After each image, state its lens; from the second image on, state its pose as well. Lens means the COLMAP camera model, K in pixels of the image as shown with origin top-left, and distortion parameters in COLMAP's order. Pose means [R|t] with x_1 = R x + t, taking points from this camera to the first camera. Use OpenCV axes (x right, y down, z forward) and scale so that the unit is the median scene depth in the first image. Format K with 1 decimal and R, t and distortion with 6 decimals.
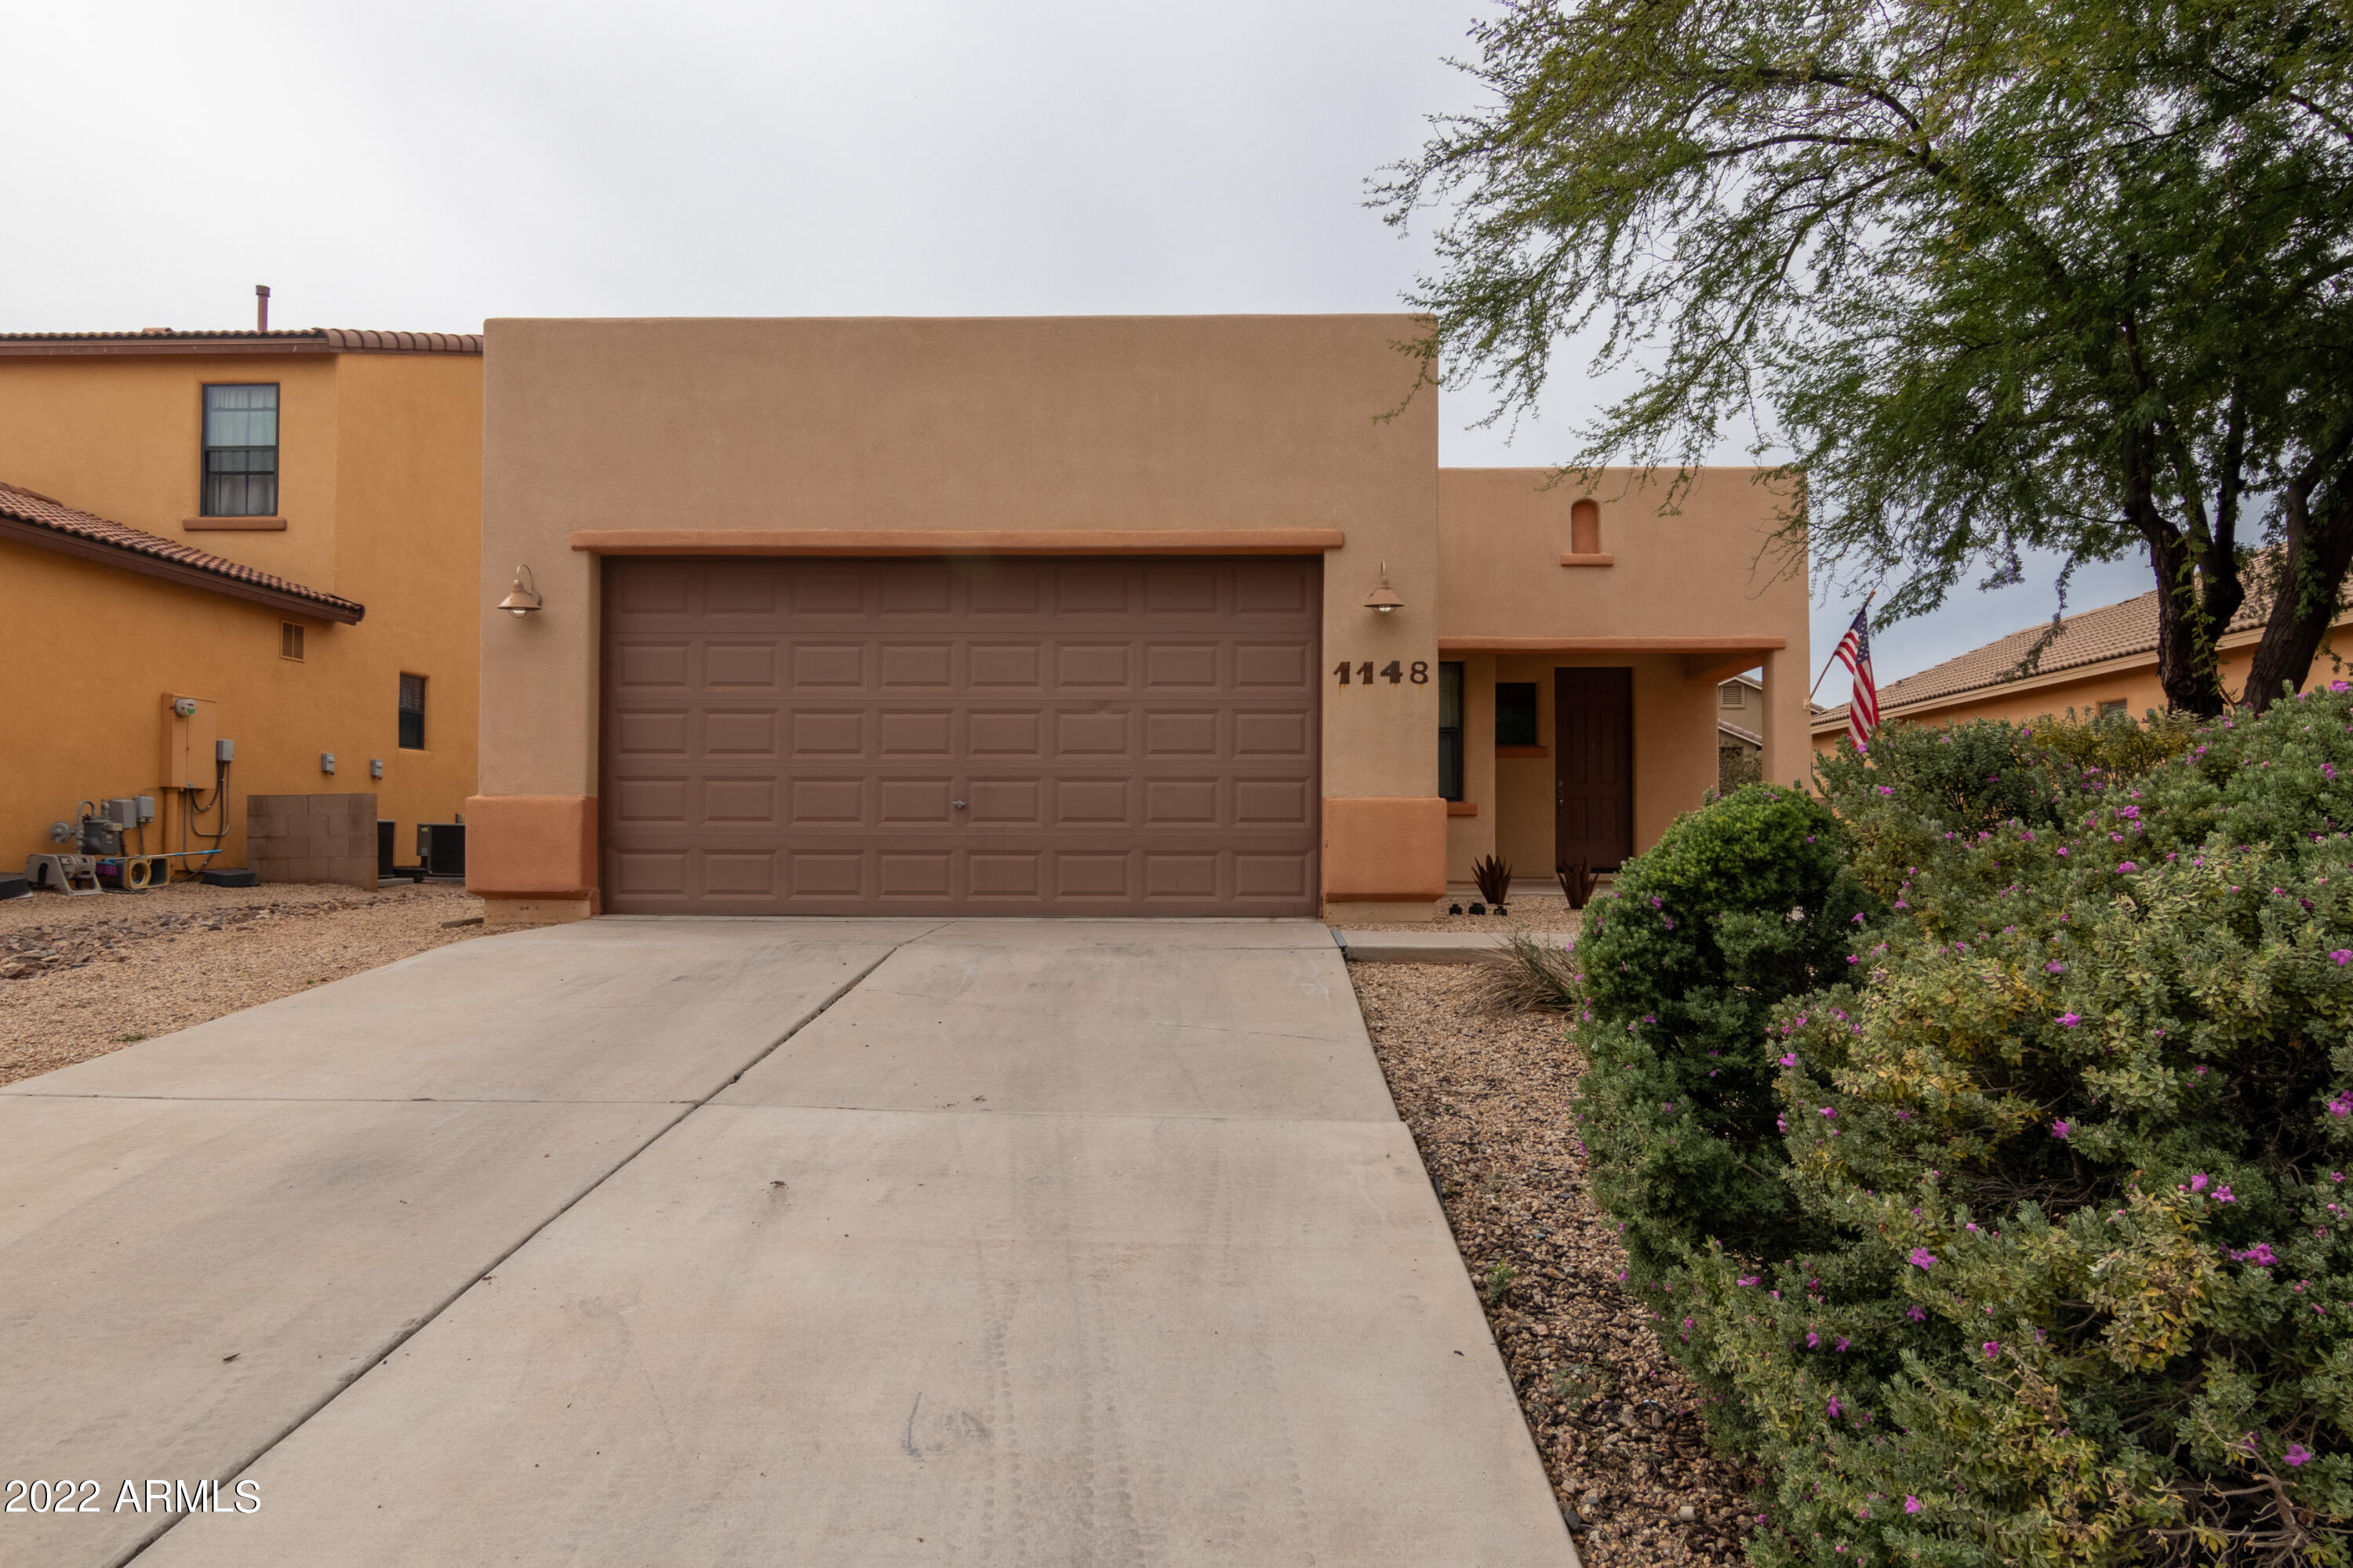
lens RADIAL K [[1377.5, 0, 1166.4], [0, 1377.5, 797.9], [0, 0, 1]] dist [0.000097, -0.000155]
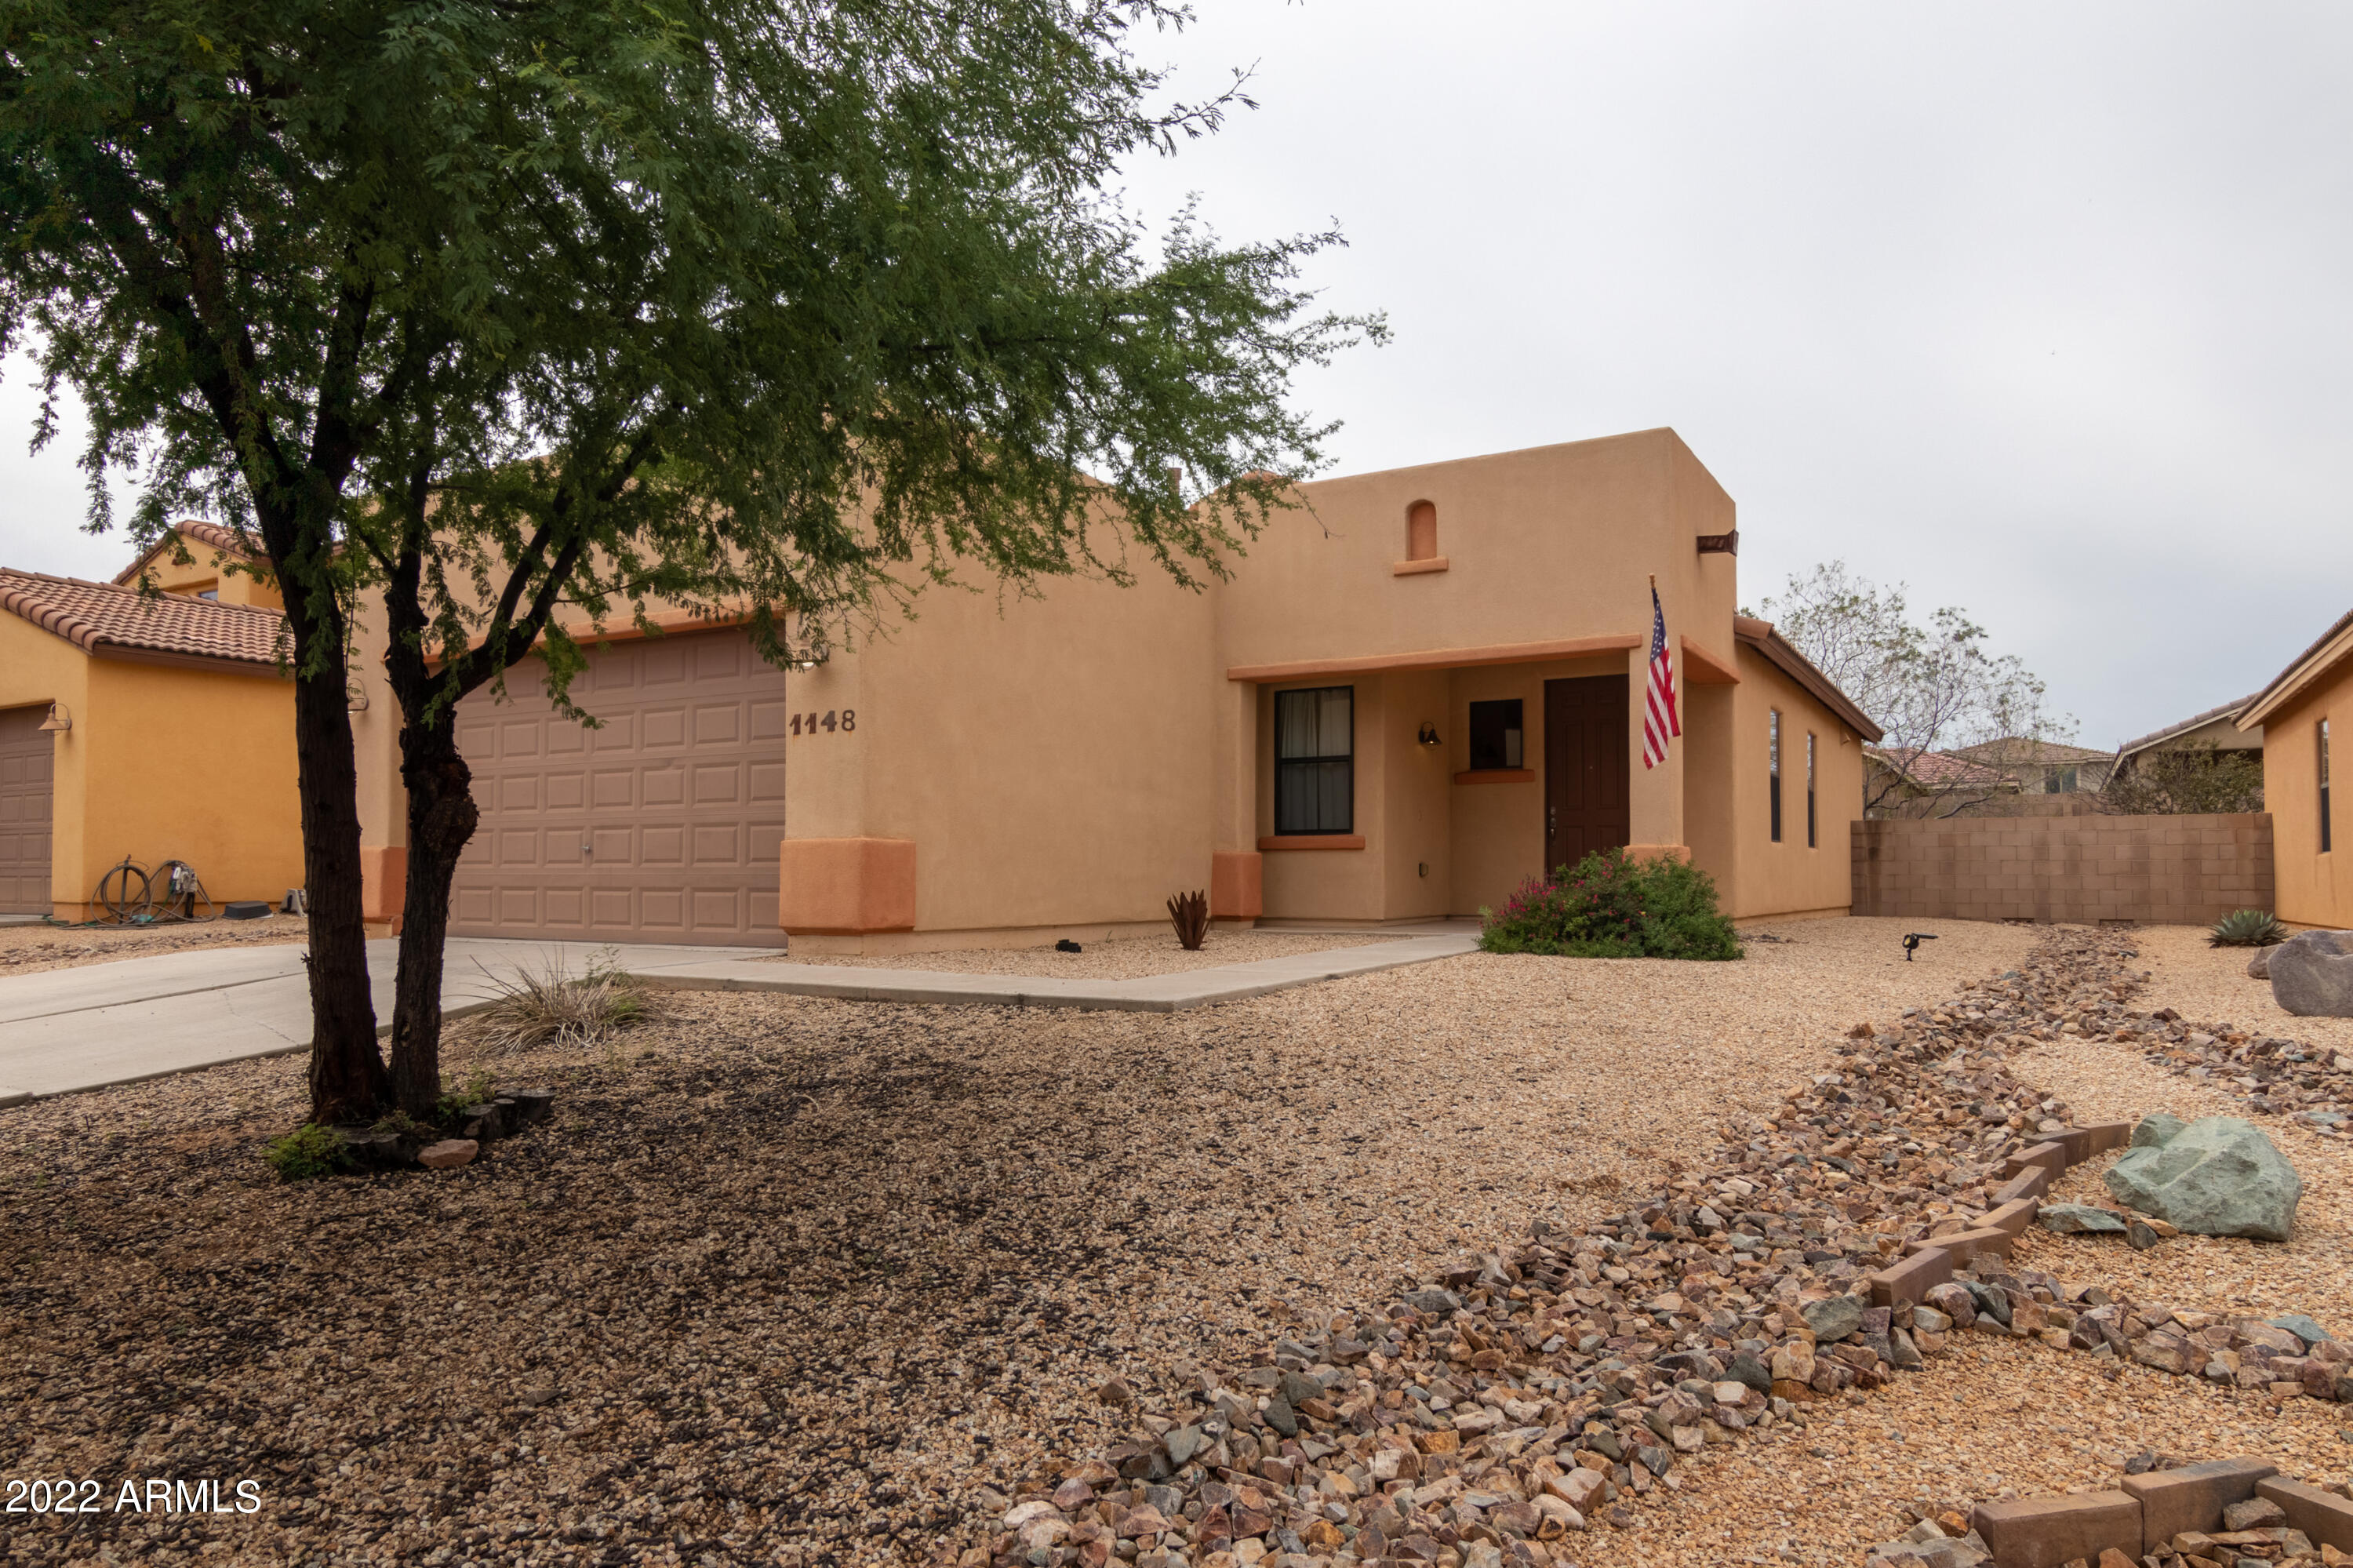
lens RADIAL K [[1424.0, 0, 1178.9], [0, 1424.0, 785.1], [0, 0, 1]] dist [0.000667, 0.000106]
pose [[0.874654, -0.033567, -0.483584, 0.916566], [0.018018, 0.999161, -0.036766, 0.003927], [0.484413, 0.023444, 0.874525, 0.158164]]
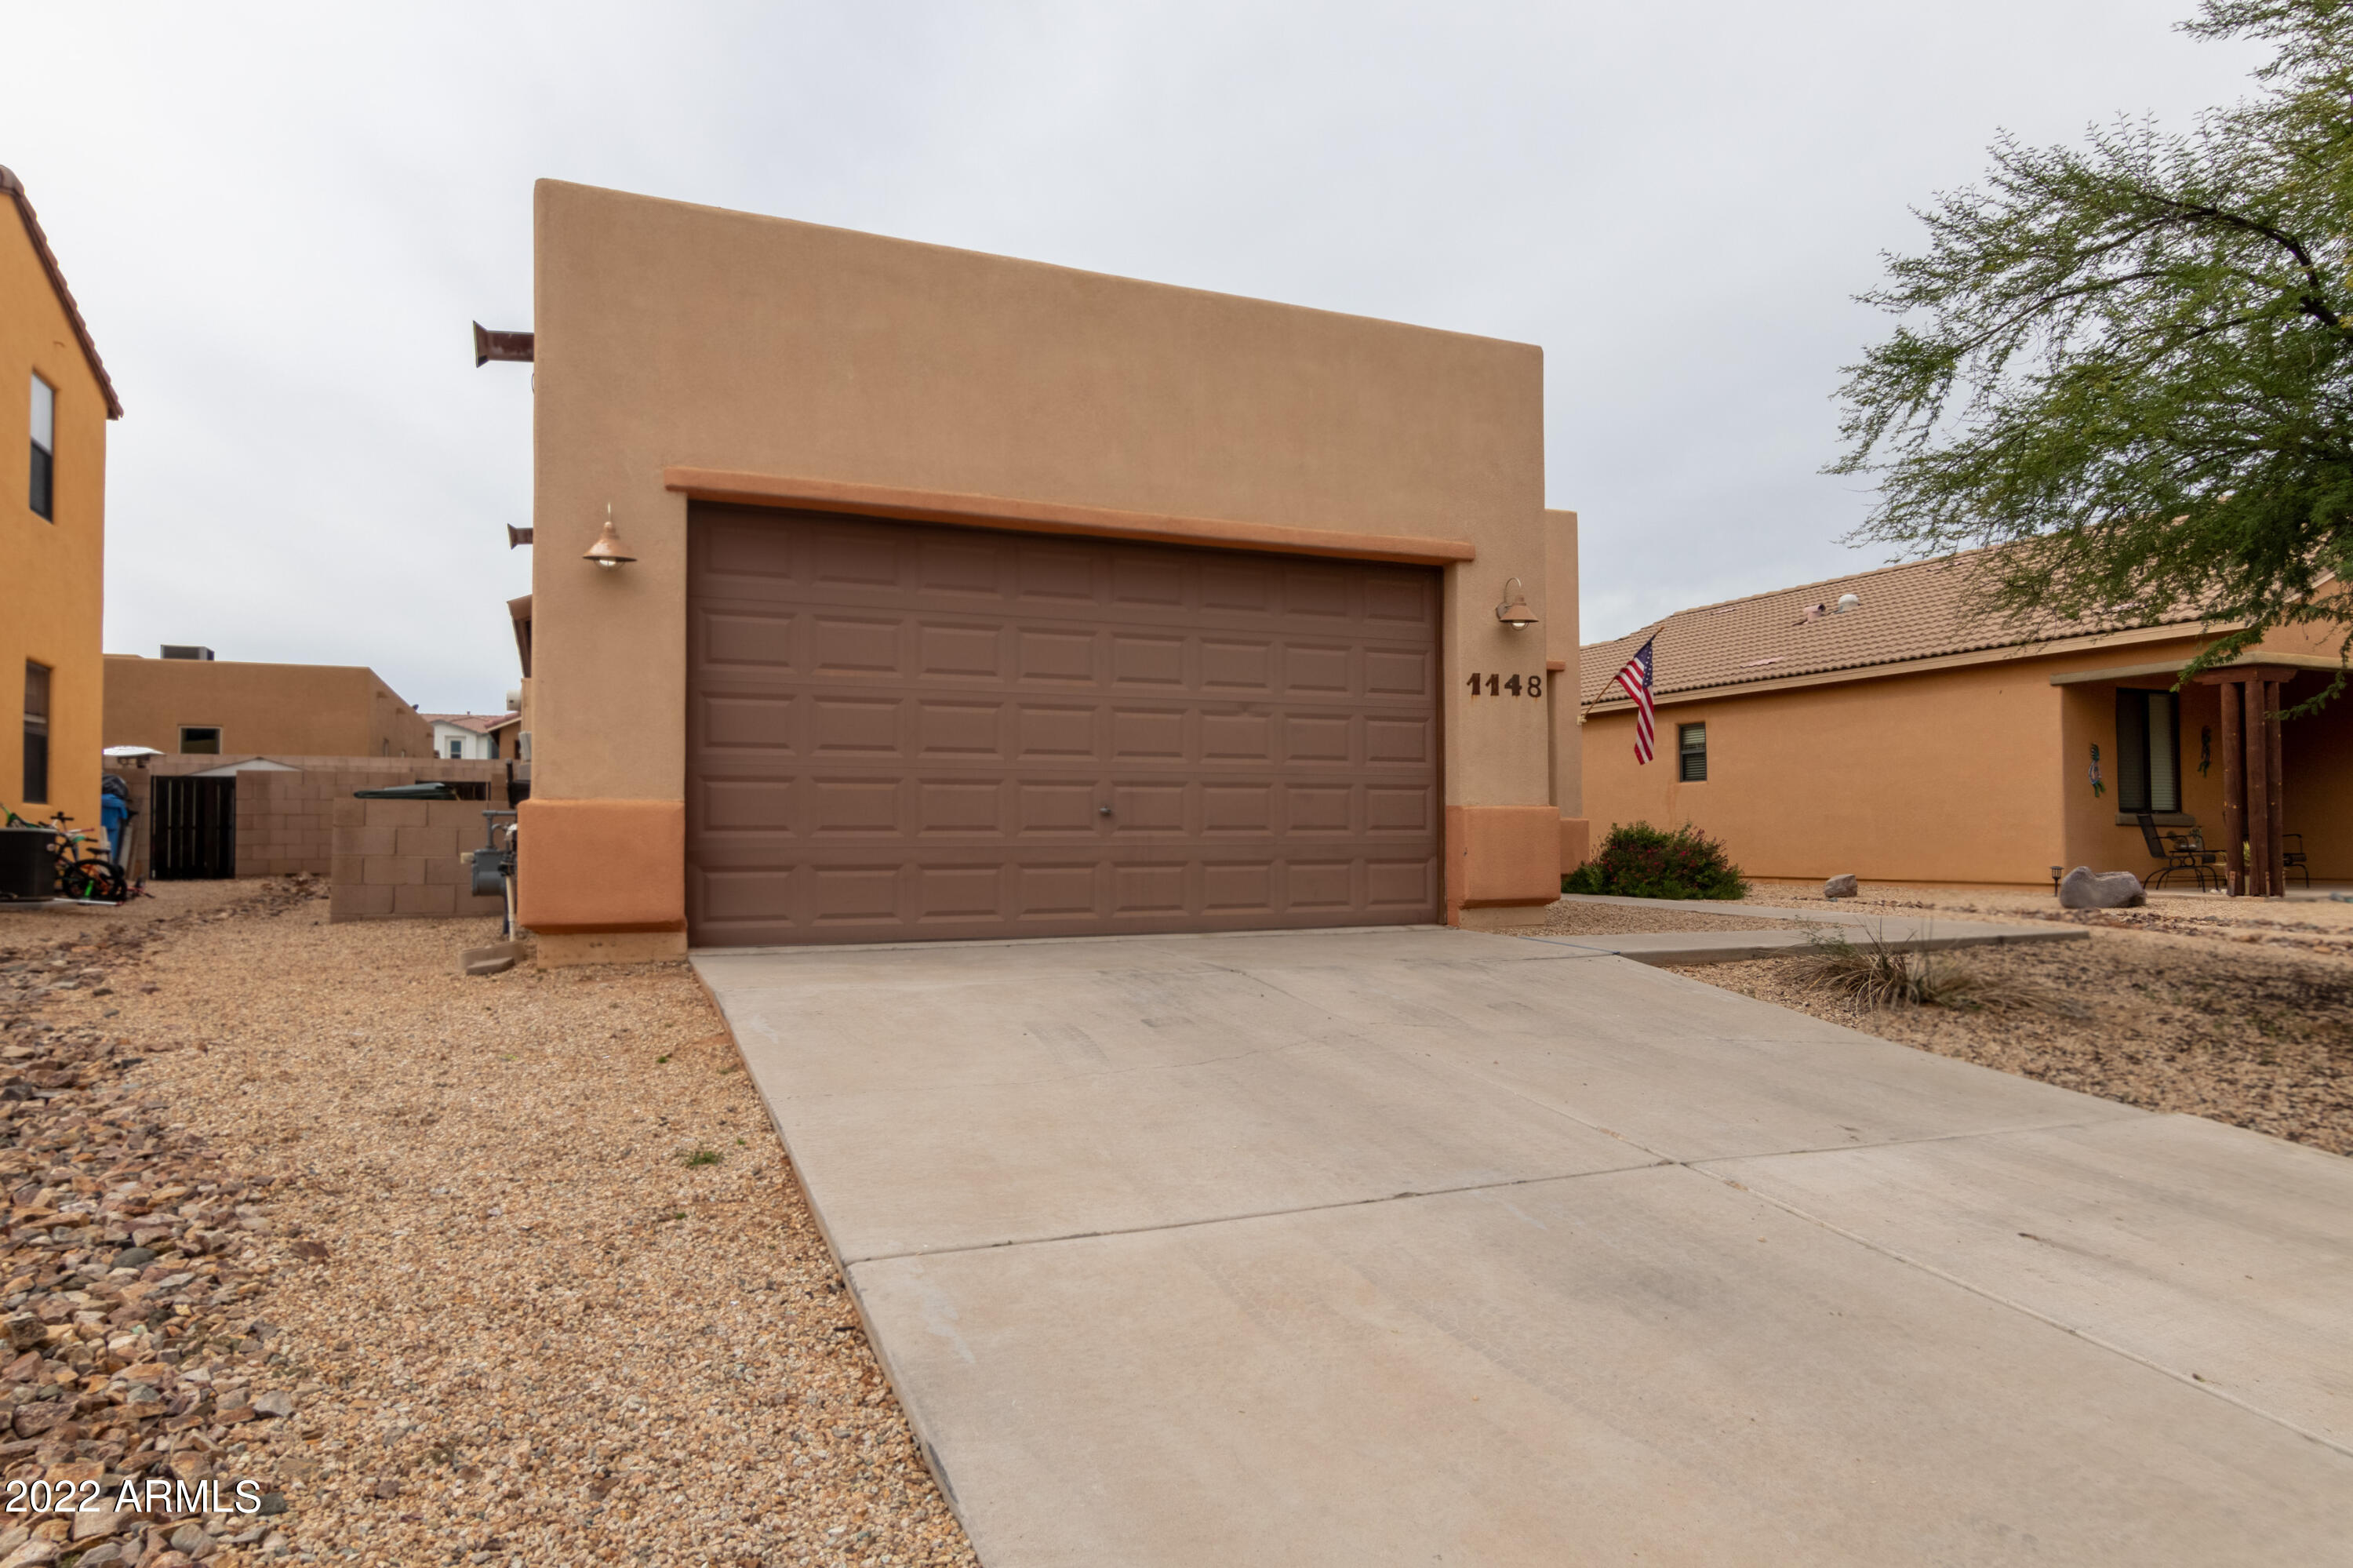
lens RADIAL K [[1377.5, 0, 1166.4], [0, 1377.5, 797.9], [0, 0, 1]] dist [0.000097, -0.000155]
pose [[0.910972, 0.005539, 0.412432, -0.490397], [-0.007076, 0.999973, 0.002200, -0.006600], [-0.412408, -0.004922, 0.910986, 0.158695]]
